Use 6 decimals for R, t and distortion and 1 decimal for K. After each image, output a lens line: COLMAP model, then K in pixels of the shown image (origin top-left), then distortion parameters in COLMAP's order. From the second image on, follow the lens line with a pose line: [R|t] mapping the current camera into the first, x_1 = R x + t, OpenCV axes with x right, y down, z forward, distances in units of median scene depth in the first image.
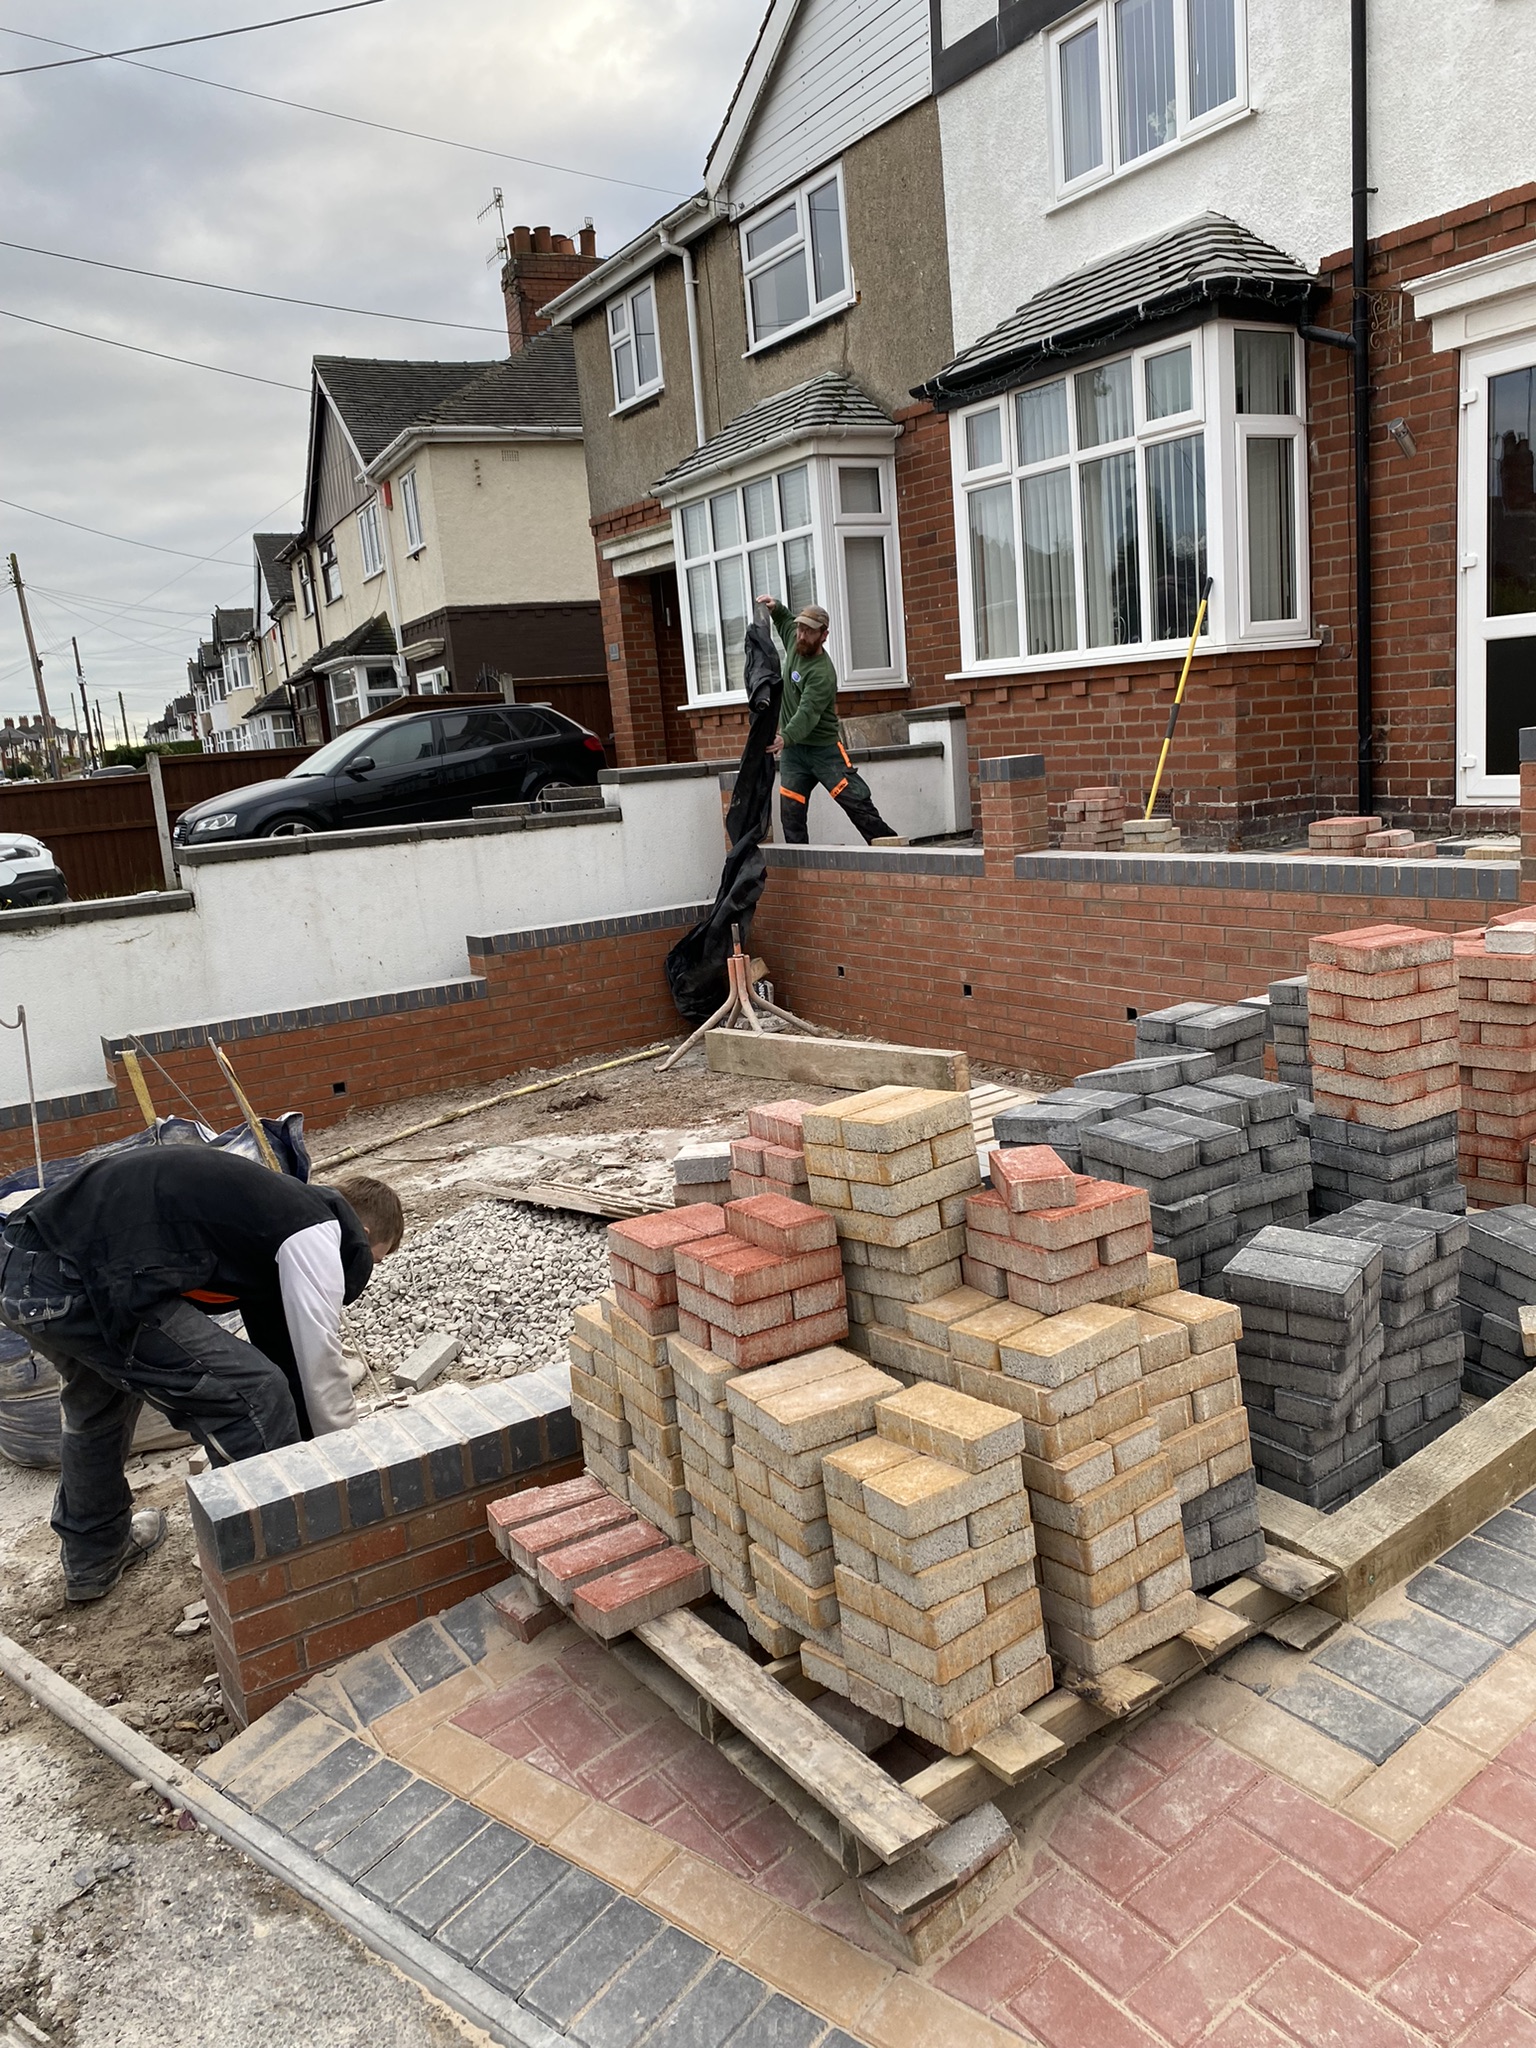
lens RADIAL K [[1566.9, 0, 769.9], [0, 1566.9, 1014.6], [0, 0, 1]] dist [0.031270, -0.031903]
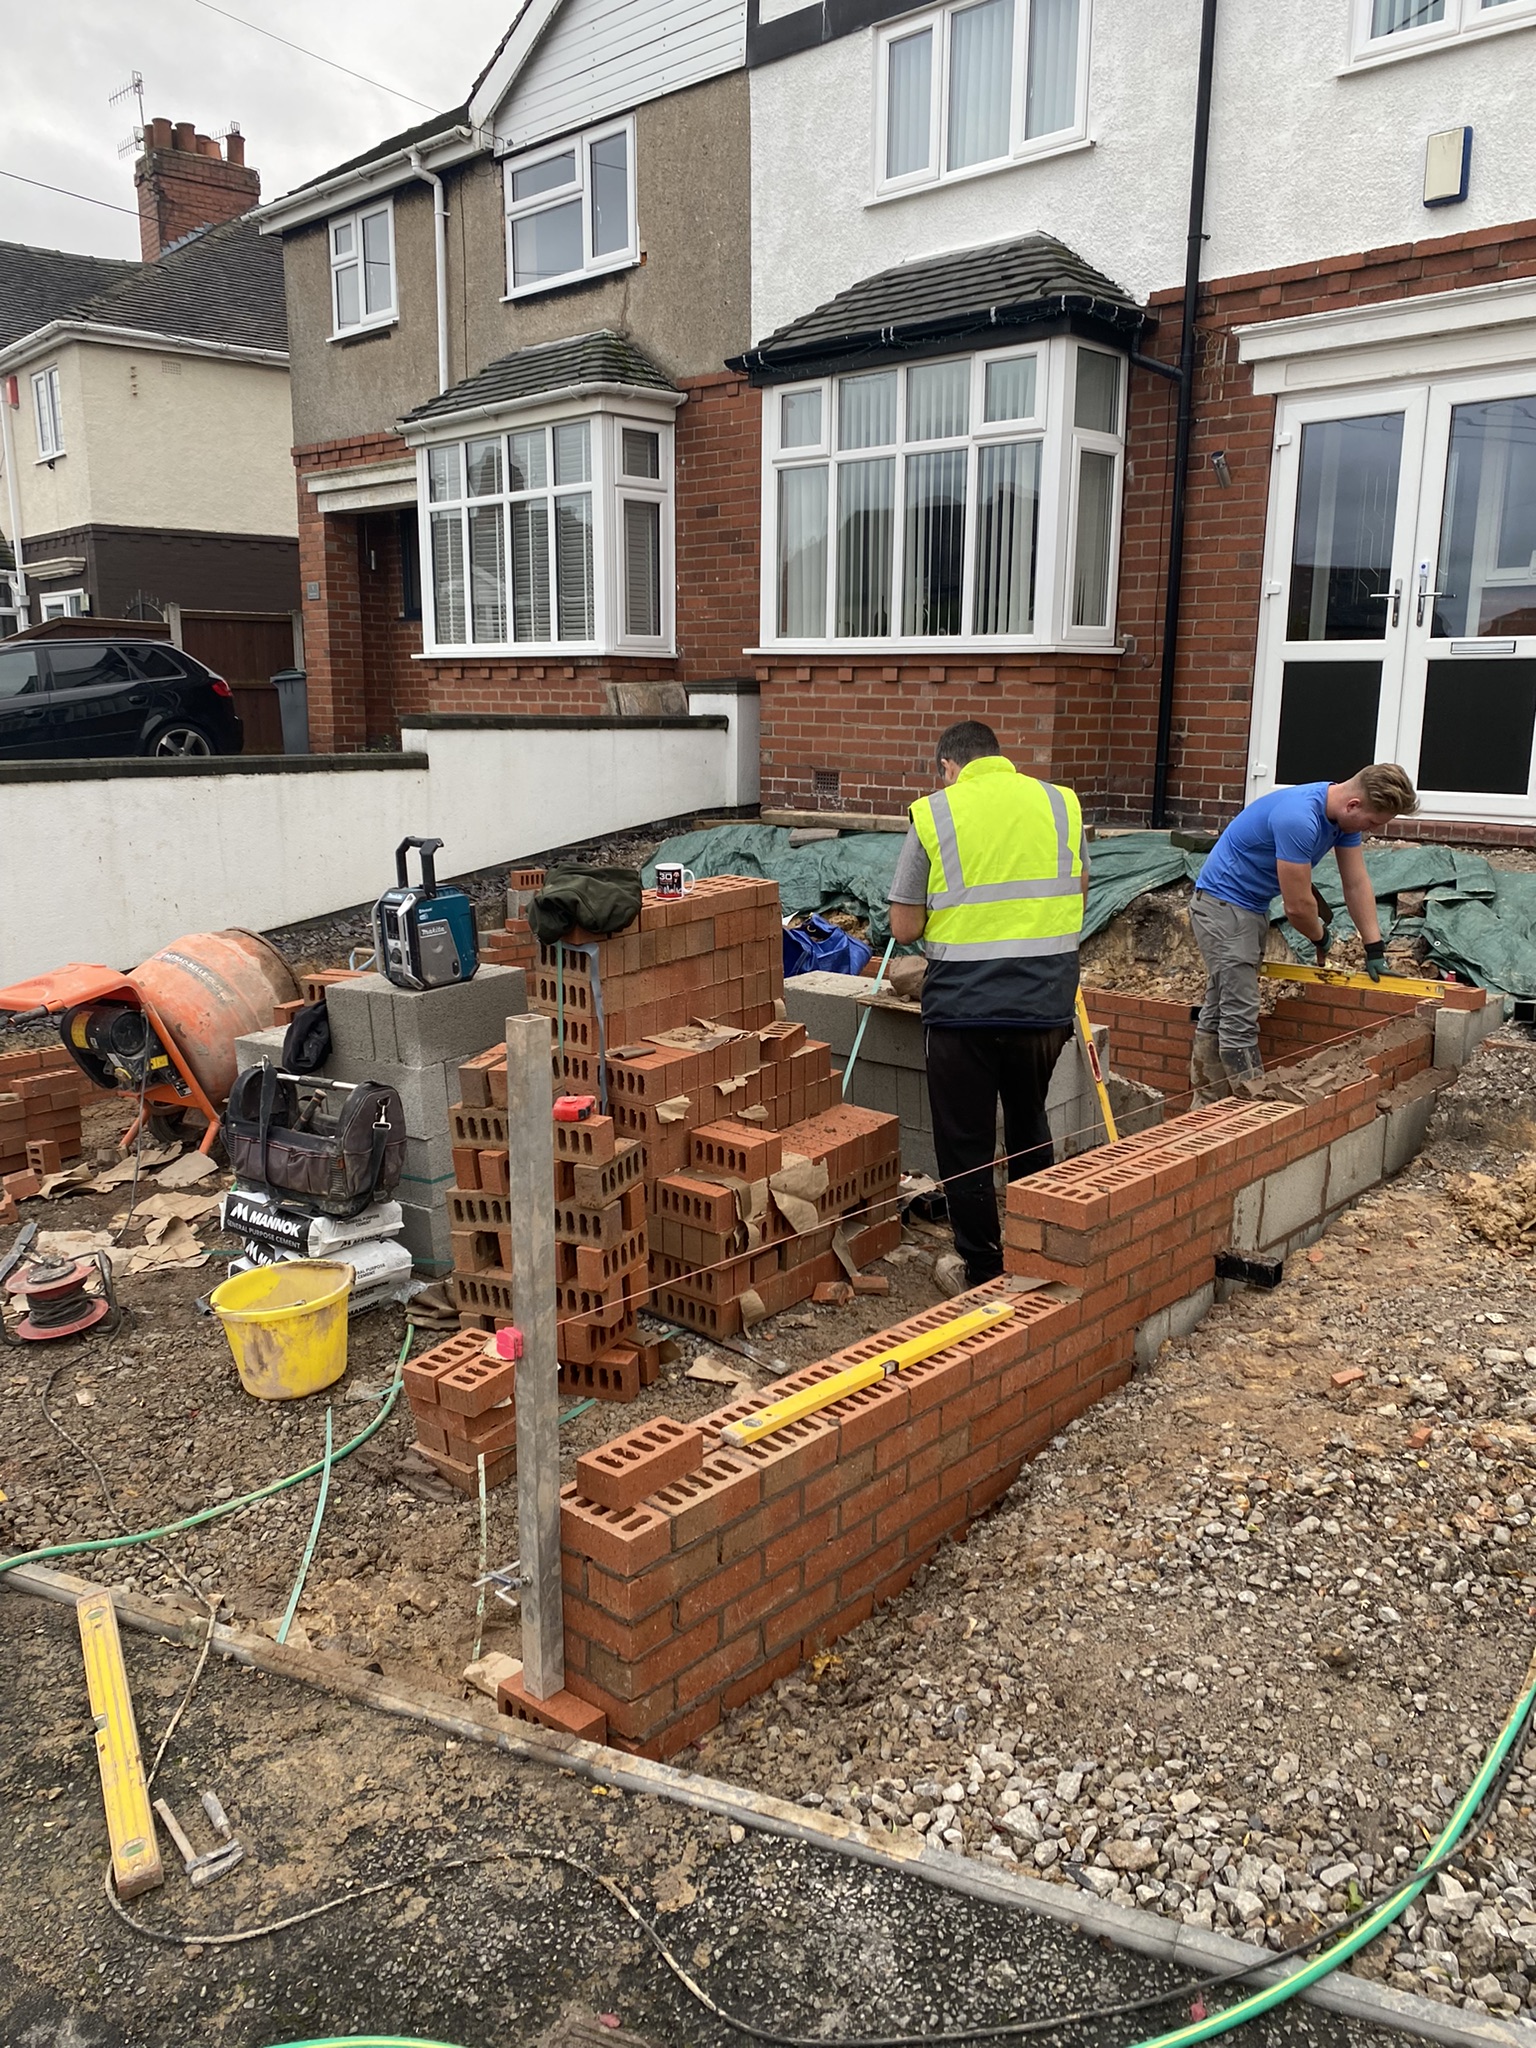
lens RADIAL K [[1582.9, 0, 749.1], [0, 1582.9, 1017.3], [0, 0, 1]] dist [0.010765, -0.002526]
pose [[0.962898, 0.030863, 0.268093, -0.157722], [-0.033982, 0.999398, 0.006999, 0.013022], [-0.267716, -0.015849, 0.963368, 0.020718]]
